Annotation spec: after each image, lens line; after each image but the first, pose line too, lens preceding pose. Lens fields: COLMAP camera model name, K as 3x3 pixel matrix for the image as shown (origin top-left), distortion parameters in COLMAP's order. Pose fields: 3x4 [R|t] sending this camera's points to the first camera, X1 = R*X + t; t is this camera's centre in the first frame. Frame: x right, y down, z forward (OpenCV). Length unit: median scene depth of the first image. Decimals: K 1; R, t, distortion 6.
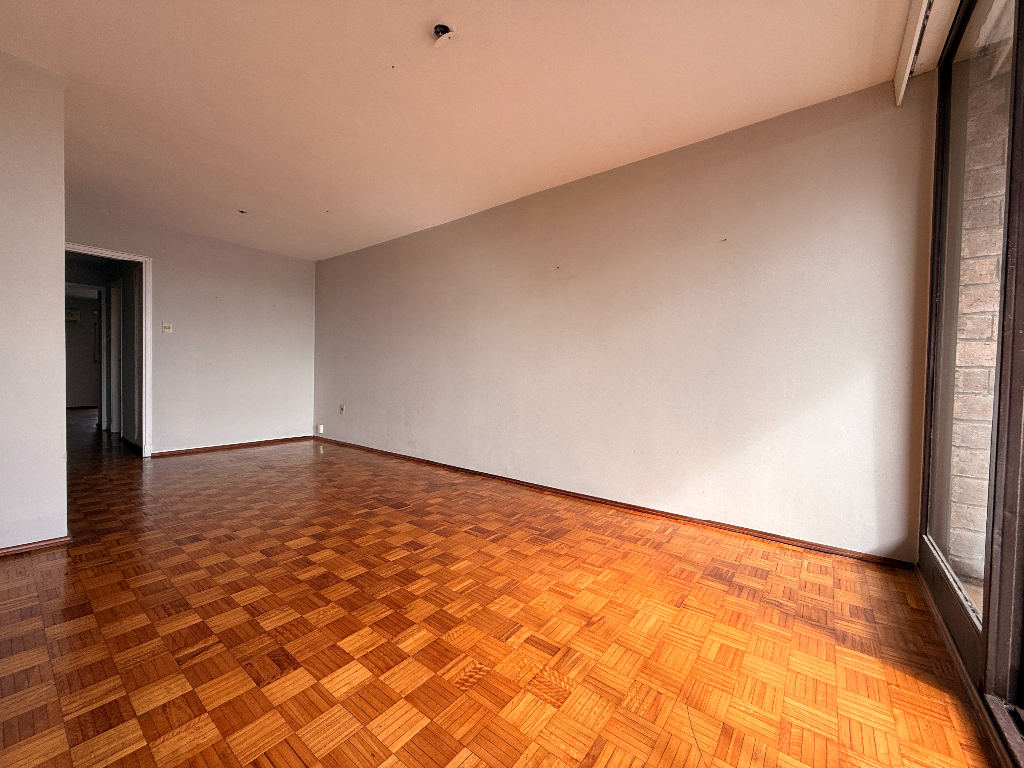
lens RADIAL K [[406.2, 0, 513.4], [0, 406.2, 384.1], [0, 0, 1]] dist [-0.009632, 0.000640]
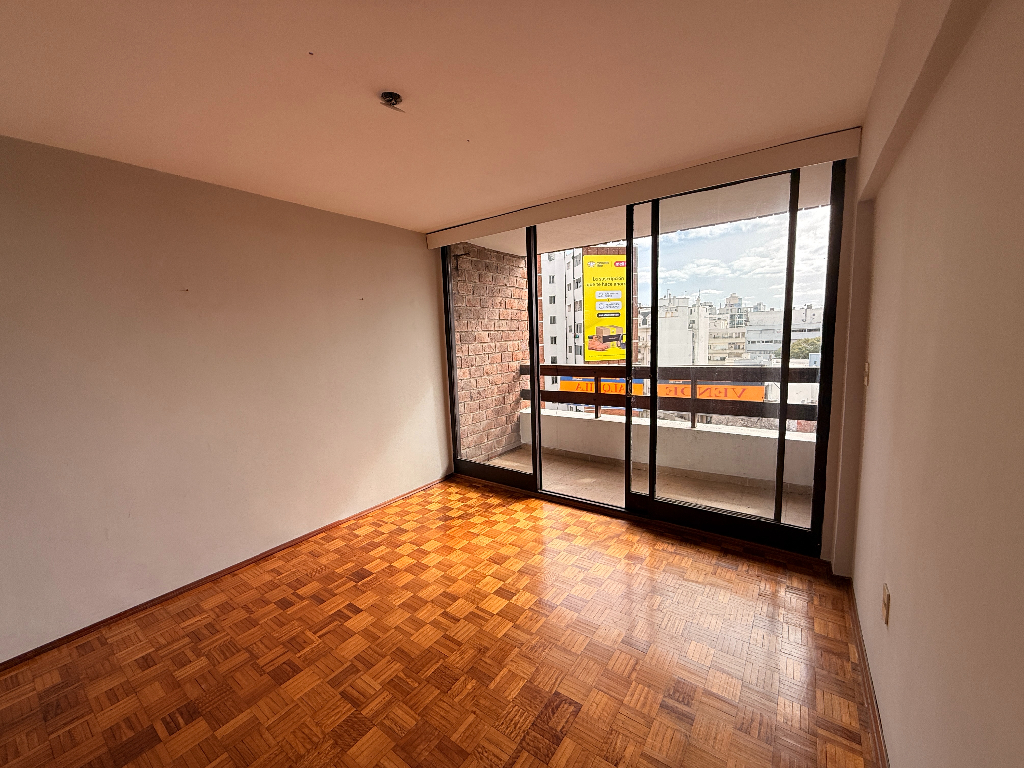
lens RADIAL K [[406.2, 0, 511.3], [0, 406.2, 387.2], [0, 0, 1]] dist [-0.009632, 0.000640]
pose [[-0.029639, -0.141279, 0.989526, -0.781149], [0.063862, 0.987671, 0.142927, -0.210736], [-0.997519, 0.067429, -0.020251, 0.511324]]
